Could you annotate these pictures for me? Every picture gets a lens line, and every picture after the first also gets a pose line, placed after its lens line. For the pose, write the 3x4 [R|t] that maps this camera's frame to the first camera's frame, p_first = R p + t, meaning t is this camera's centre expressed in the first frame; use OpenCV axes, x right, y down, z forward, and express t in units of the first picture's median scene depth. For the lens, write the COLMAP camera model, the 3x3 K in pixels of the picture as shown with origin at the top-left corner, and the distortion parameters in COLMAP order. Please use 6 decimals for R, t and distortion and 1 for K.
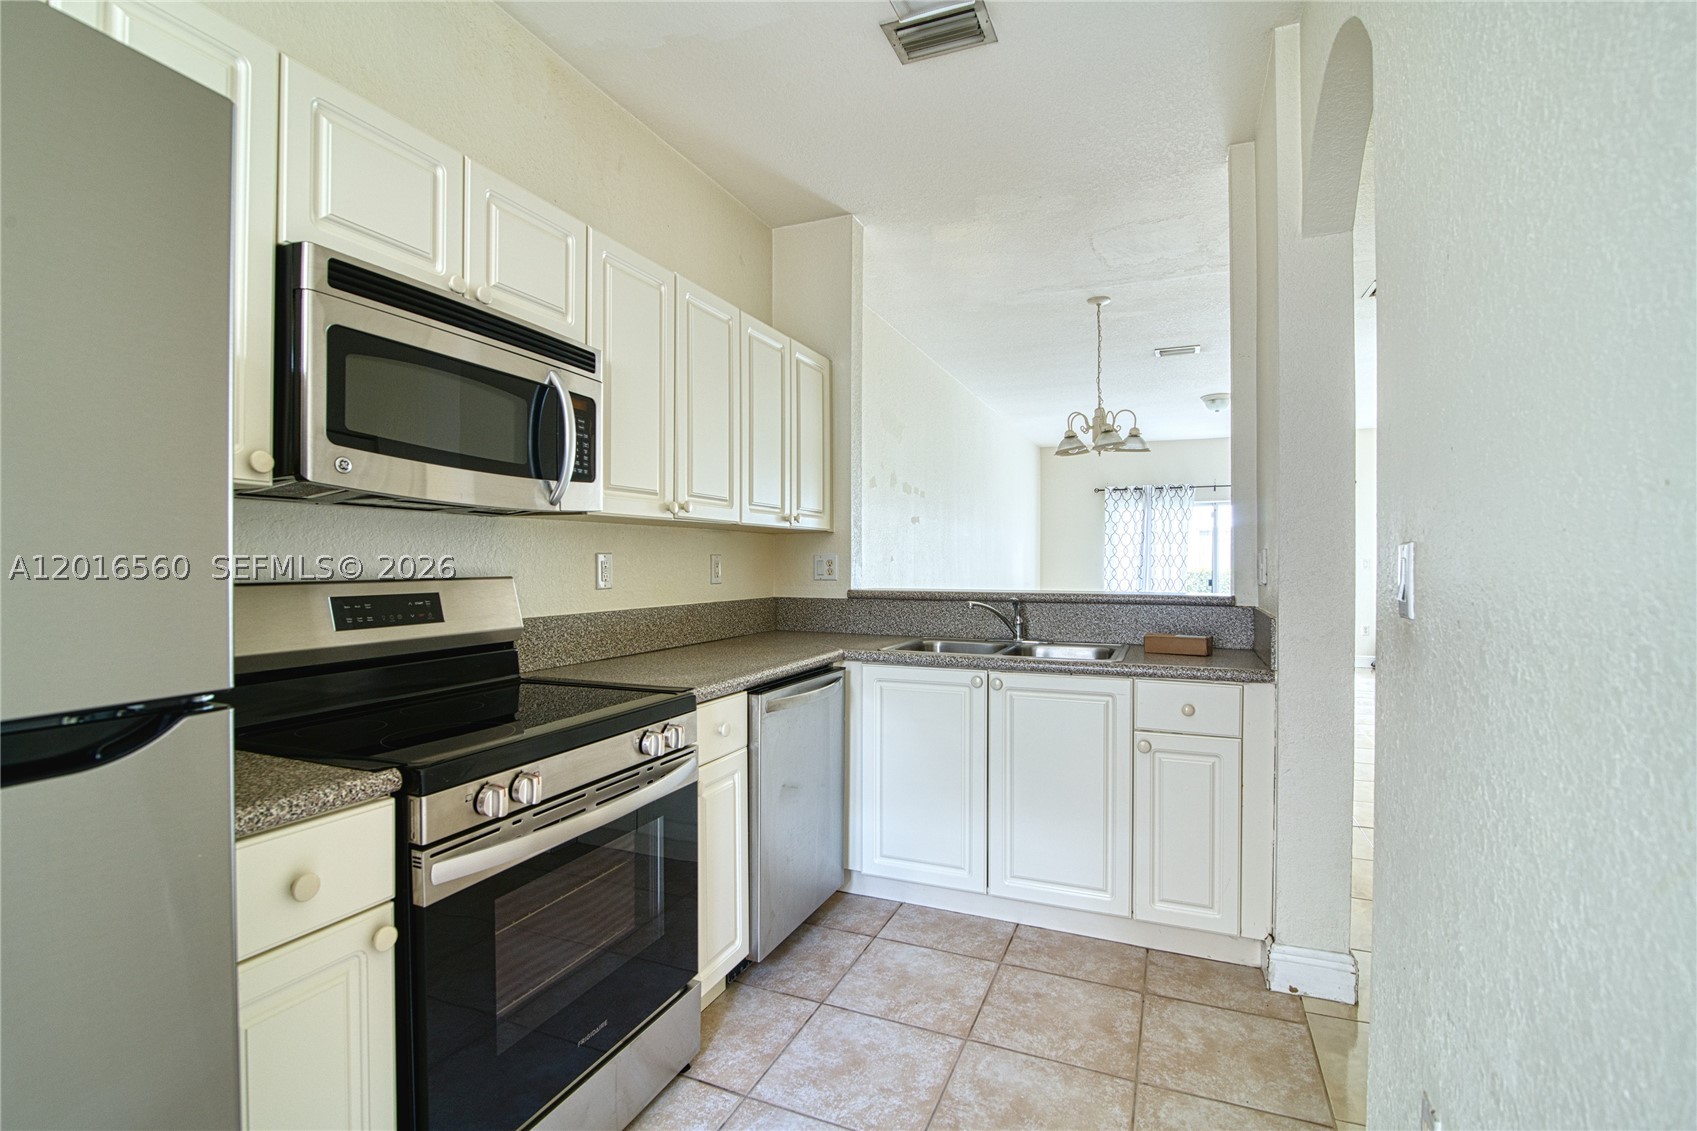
lens RADIAL K [[782.1, 0, 847.9], [0, 782.1, 564.9], [0, 0, 1]] dist [-0.020128, 0.000612]
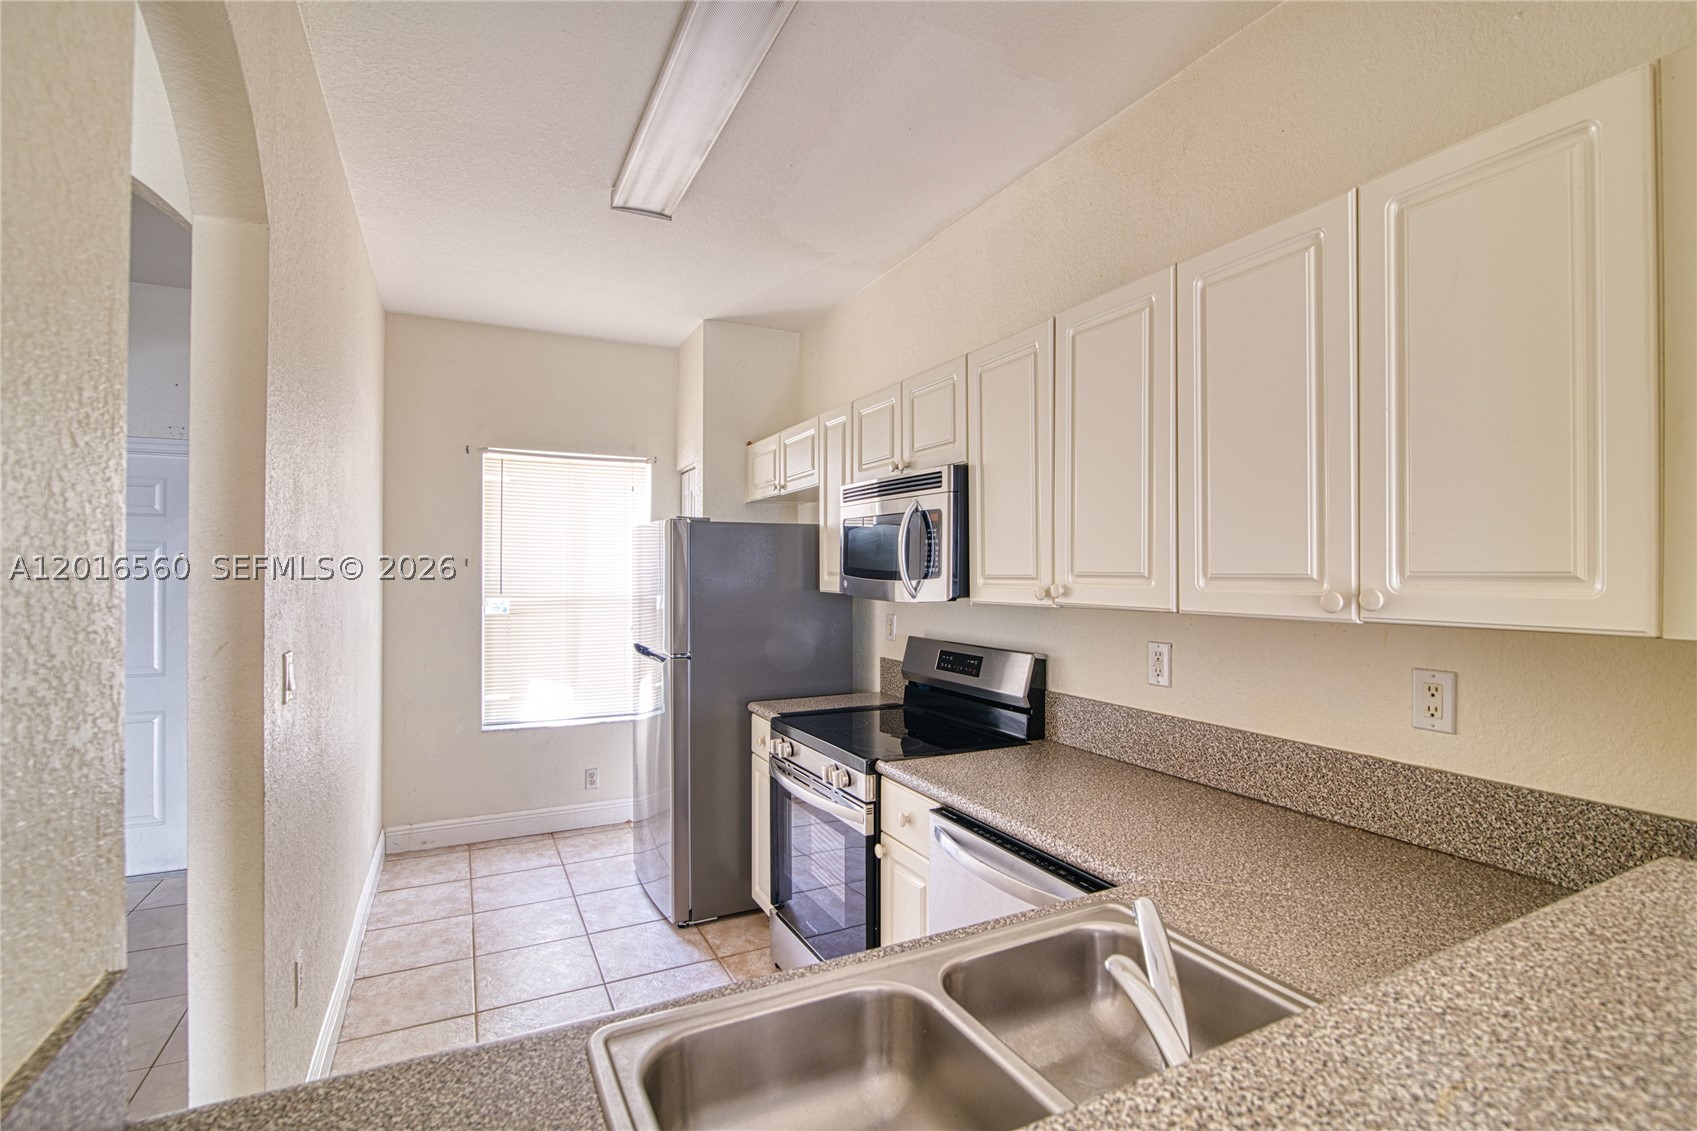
lens RADIAL K [[782.1, 0, 839.7], [0, 782.1, 563.9], [0, 0, 1]] dist [-0.020128, 0.000612]
pose [[-0.651597, -0.008307, -0.758520, 0.565364], [-0.005727, 0.999965, -0.006032, -0.096470], [0.758544, 0.000413, -0.651622, 1.357577]]
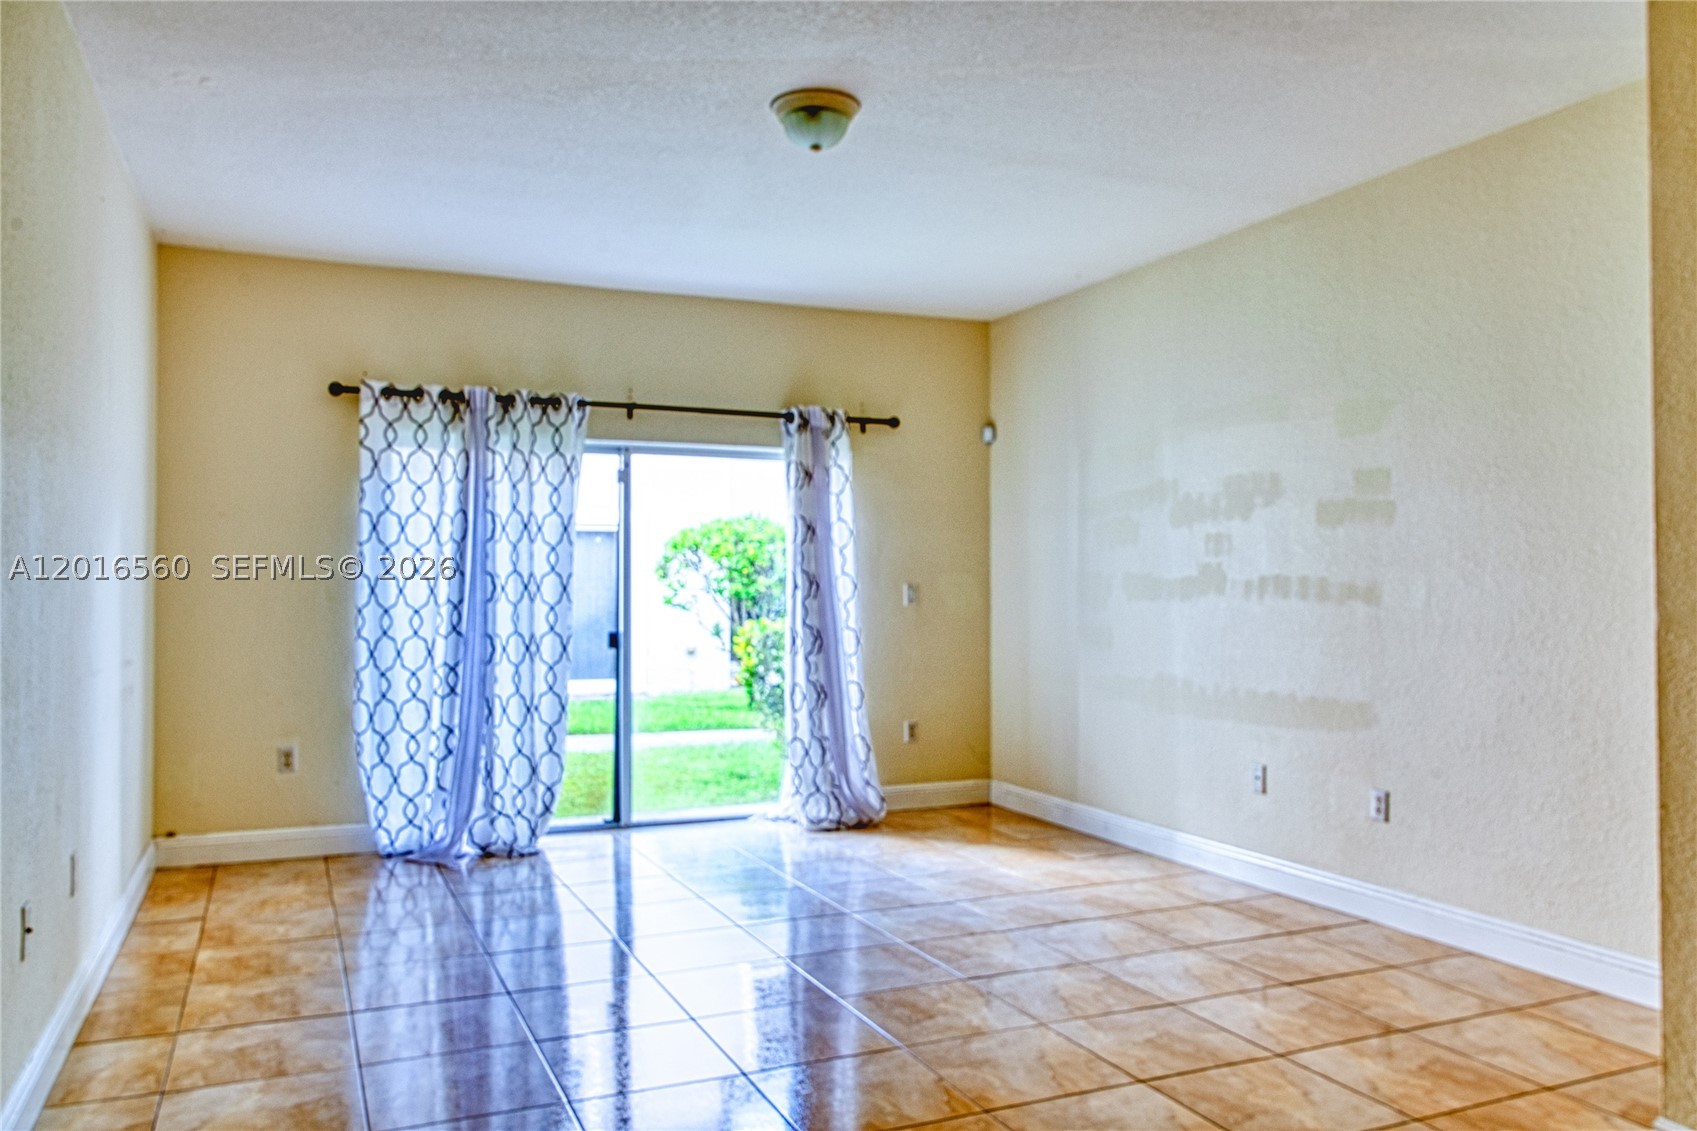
lens RADIAL K [[1267.8, 0, 850.0], [0, 1267.8, 569.6], [0, 0, 1]] dist [-0.004320, -0.003265]
pose [[0.679454, 0.006478, 0.733690, 0.229412], [0.004819, 0.999900, -0.013291, -0.019109], [-0.733702, 0.012566, 0.679355, 1.824349]]
